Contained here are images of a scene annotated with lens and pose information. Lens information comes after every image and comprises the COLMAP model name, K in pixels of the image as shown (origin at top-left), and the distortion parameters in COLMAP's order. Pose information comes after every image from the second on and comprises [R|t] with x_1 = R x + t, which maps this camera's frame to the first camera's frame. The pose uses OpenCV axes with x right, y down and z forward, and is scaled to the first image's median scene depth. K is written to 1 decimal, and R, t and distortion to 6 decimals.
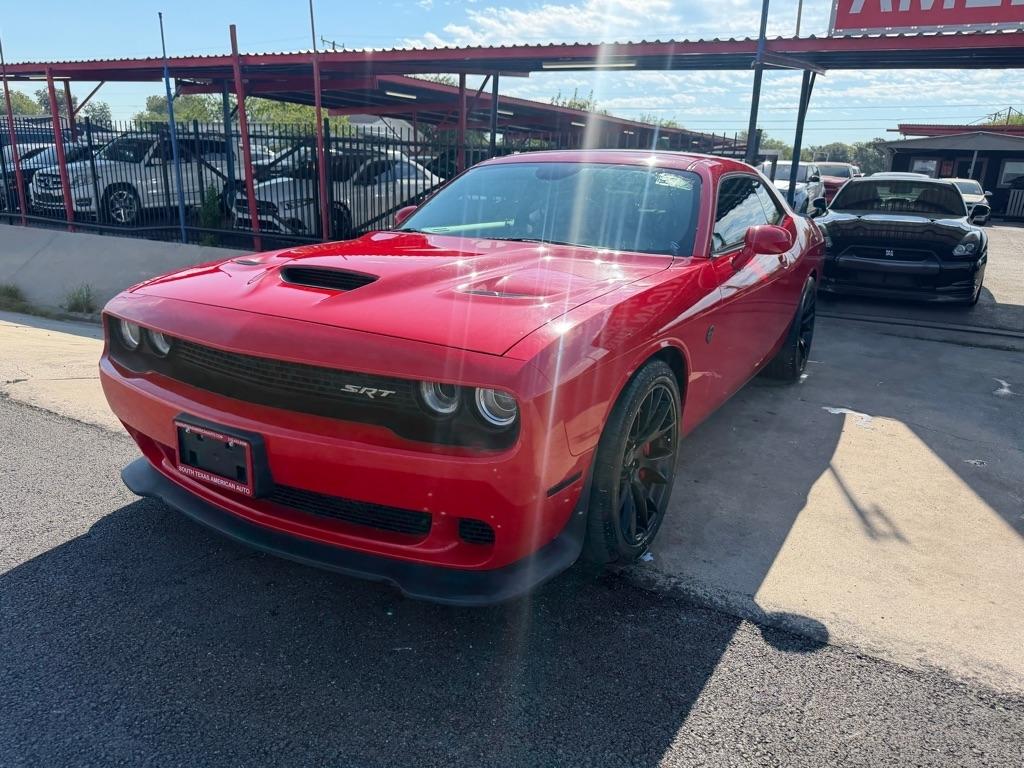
lens RADIAL K [[716.7, 0, 516.8], [0, 716.7, 388.4], [0, 0, 1]] dist [0.003961, -0.007952]
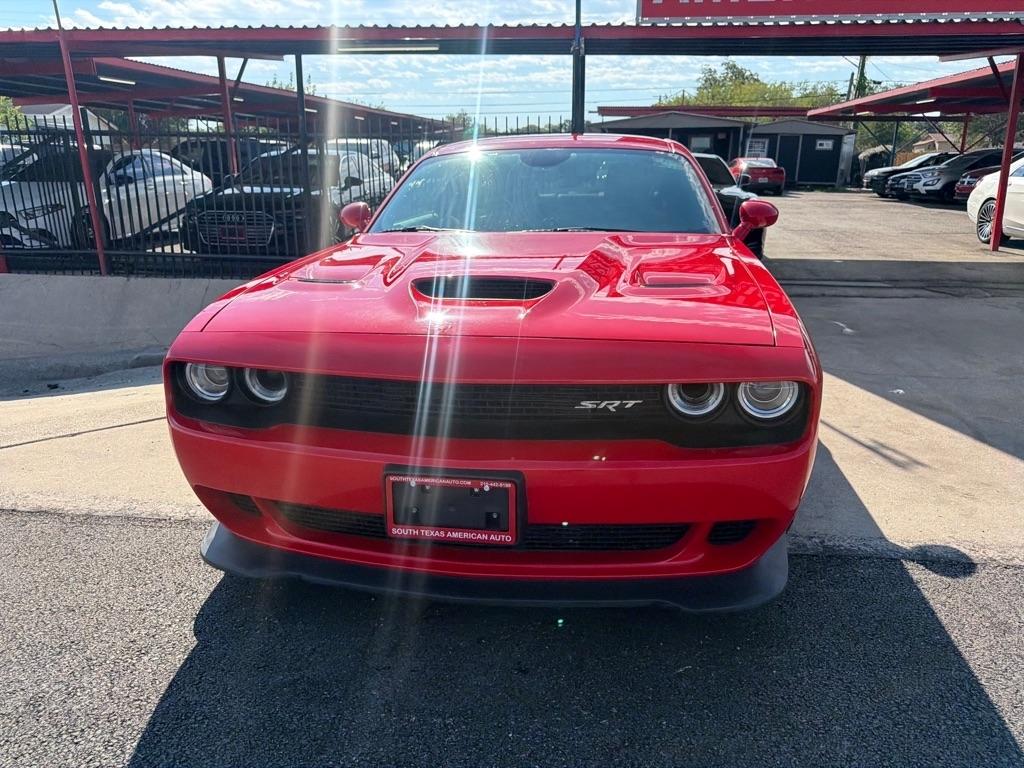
lens RADIAL K [[717.8, 0, 508.8], [0, 717.8, 387.8], [0, 0, 1]] dist [0.001208, -0.004726]
pose [[0.931560, -0.144391, 0.333687, -0.322500], [0.138843, 0.989484, 0.040555, -0.036960], [-0.336034, 0.008551, 0.941811, 0.093815]]
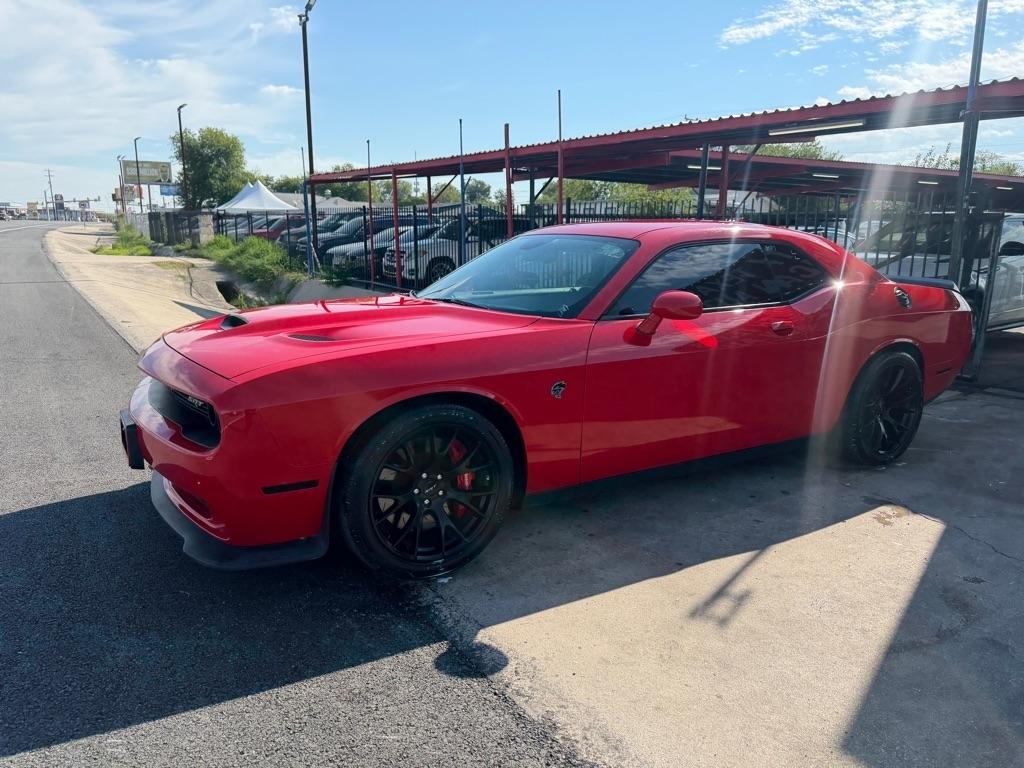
lens RADIAL K [[711.7, 0, 517.6], [0, 711.7, 387.9], [0, 0, 1]] dist [0.032307, -0.037063]
pose [[0.884958, 0.070767, -0.460263, 0.503020], [-0.112489, 0.991601, -0.063822, -0.002034], [0.451881, 0.108254, 0.885486, 0.022268]]
